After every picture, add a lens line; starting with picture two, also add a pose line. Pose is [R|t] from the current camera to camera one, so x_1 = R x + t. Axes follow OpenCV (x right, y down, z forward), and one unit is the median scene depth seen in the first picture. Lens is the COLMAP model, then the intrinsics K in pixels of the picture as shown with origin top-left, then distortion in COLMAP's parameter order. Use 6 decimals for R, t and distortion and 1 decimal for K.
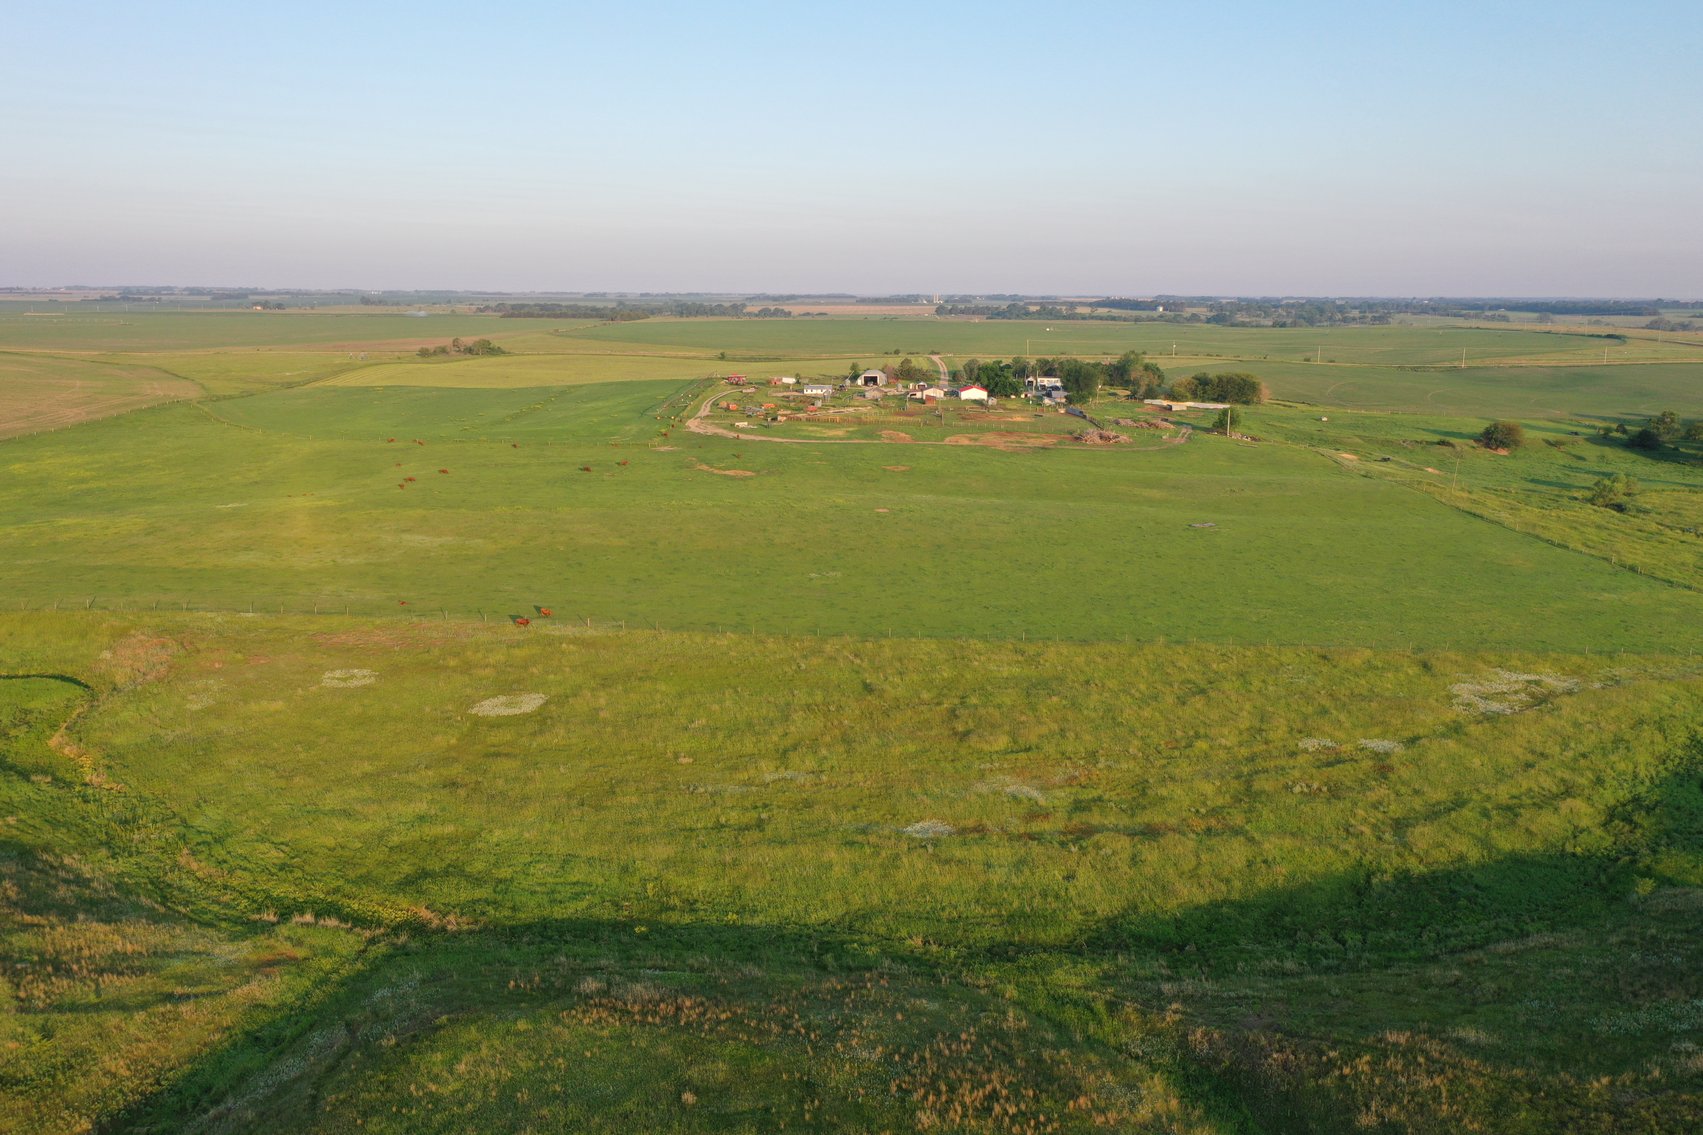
lens RADIAL K [[1331.5, 0, 847.9], [0, 1331.5, 568.7], [0, 0, 1]] dist [-0.005380, 0.003741]
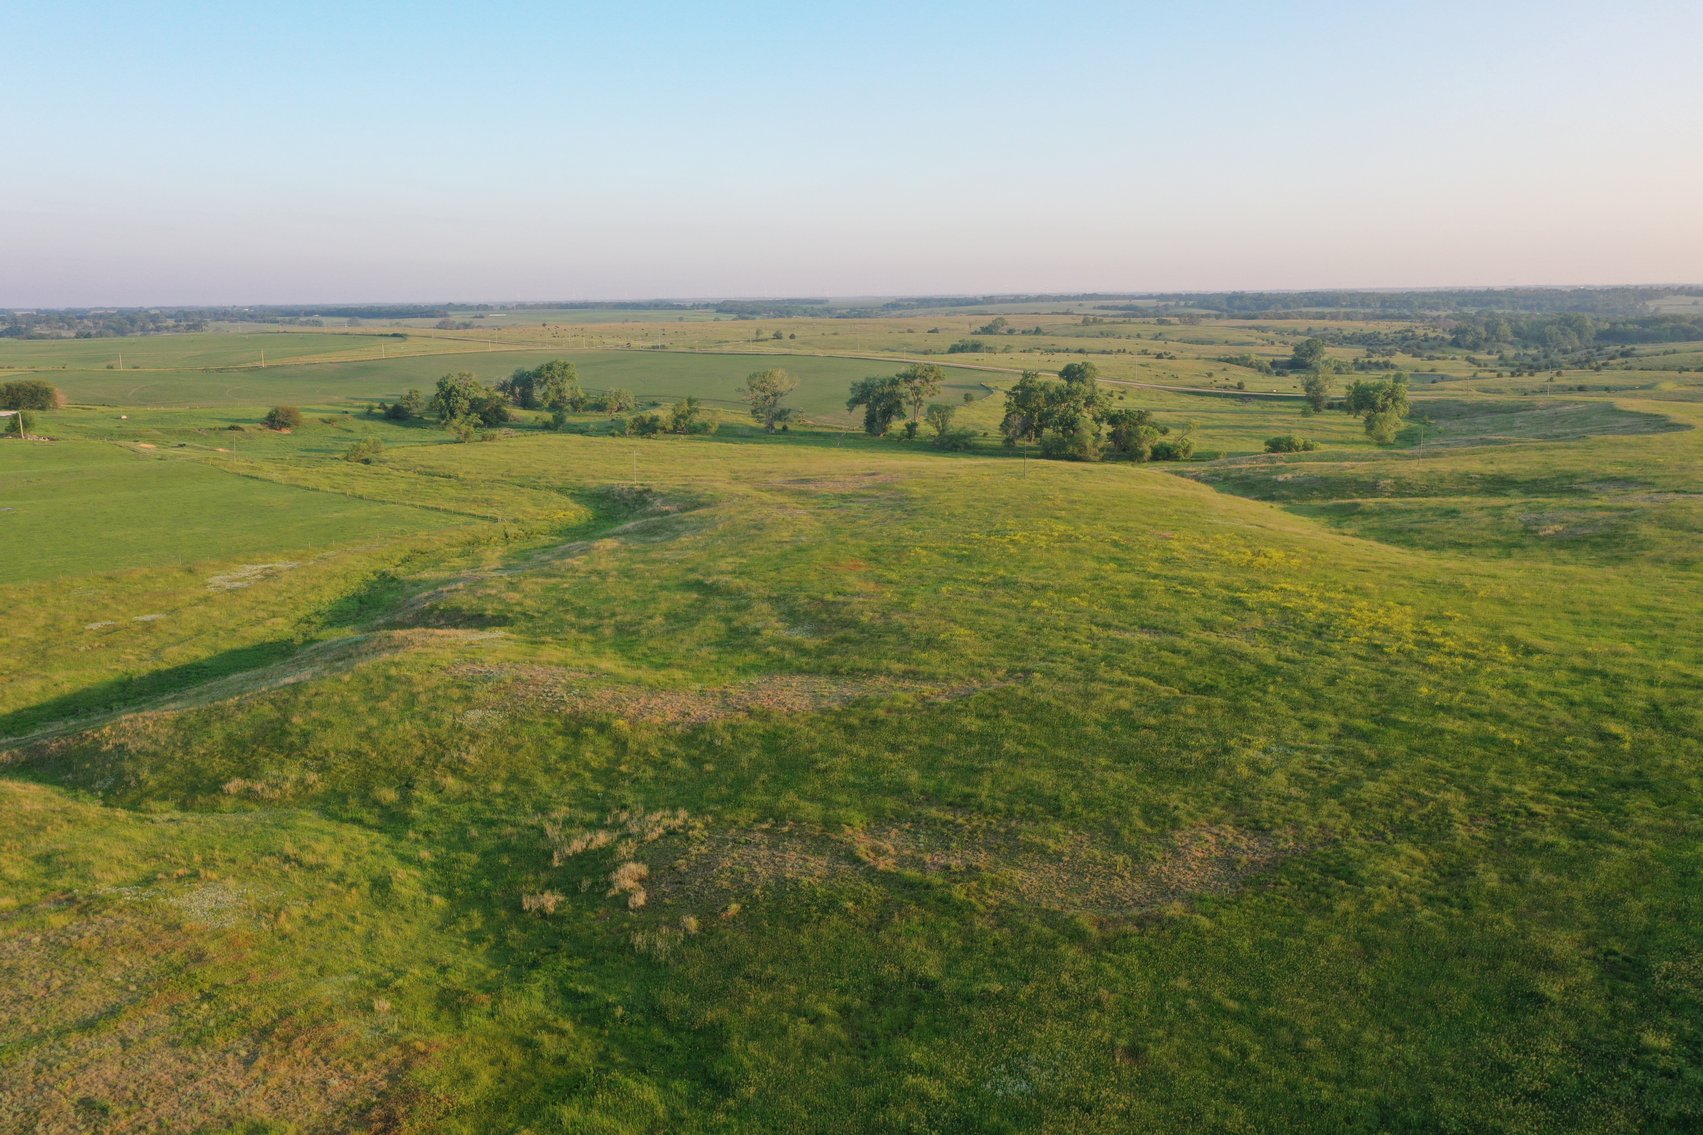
lens RADIAL K [[1331.5, 0, 849.1], [0, 1331.5, 564.1], [0, 0, 1]] dist [-0.005380, 0.003741]
pose [[0.682927, -0.155737, 0.713692, -0.029575], [0.162210, 0.984948, 0.059711, 0.037996], [-0.712249, 0.074990, 0.697910, -0.171248]]
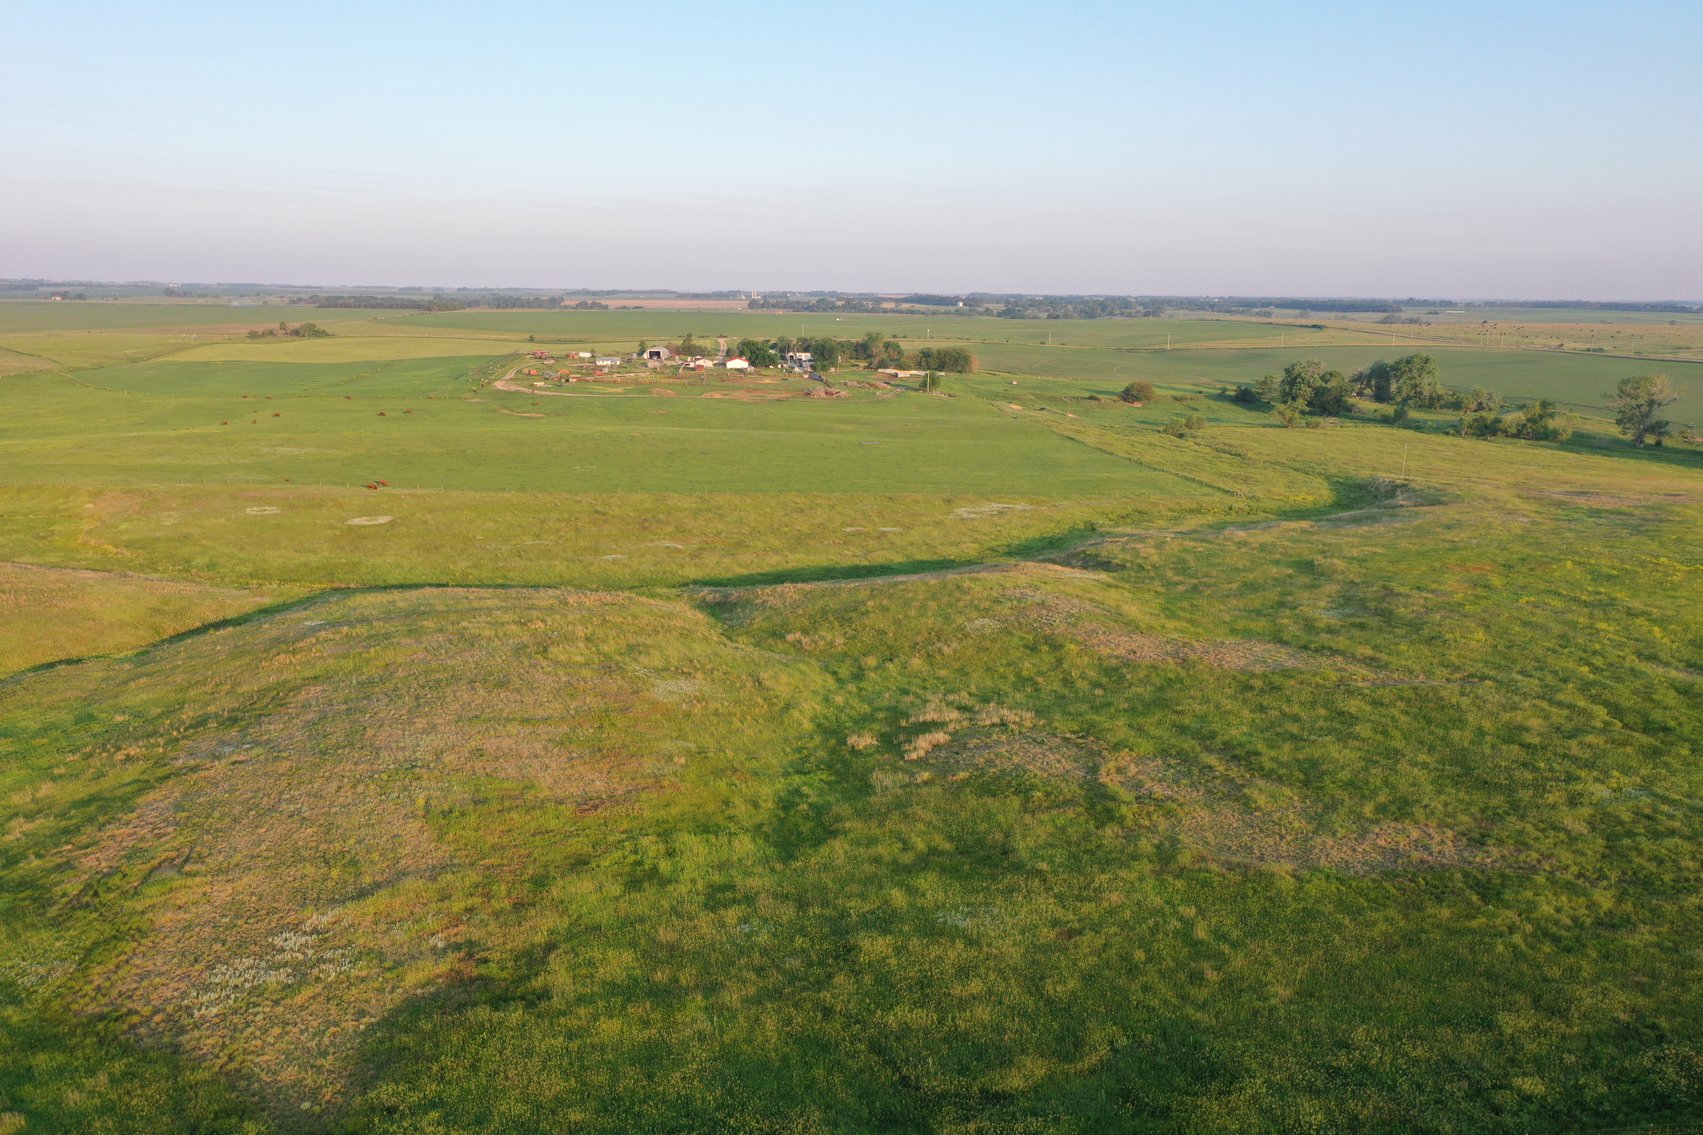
lens RADIAL K [[1331.5, 0, 858.6], [0, 1331.5, 560.8], [0, 0, 1]] dist [-0.005380, 0.003741]
pose [[0.990856, -0.020767, 0.133313, 0.042349], [0.021251, 0.999772, -0.002208, 0.059522], [-0.133237, 0.005020, 0.991071, -0.245331]]
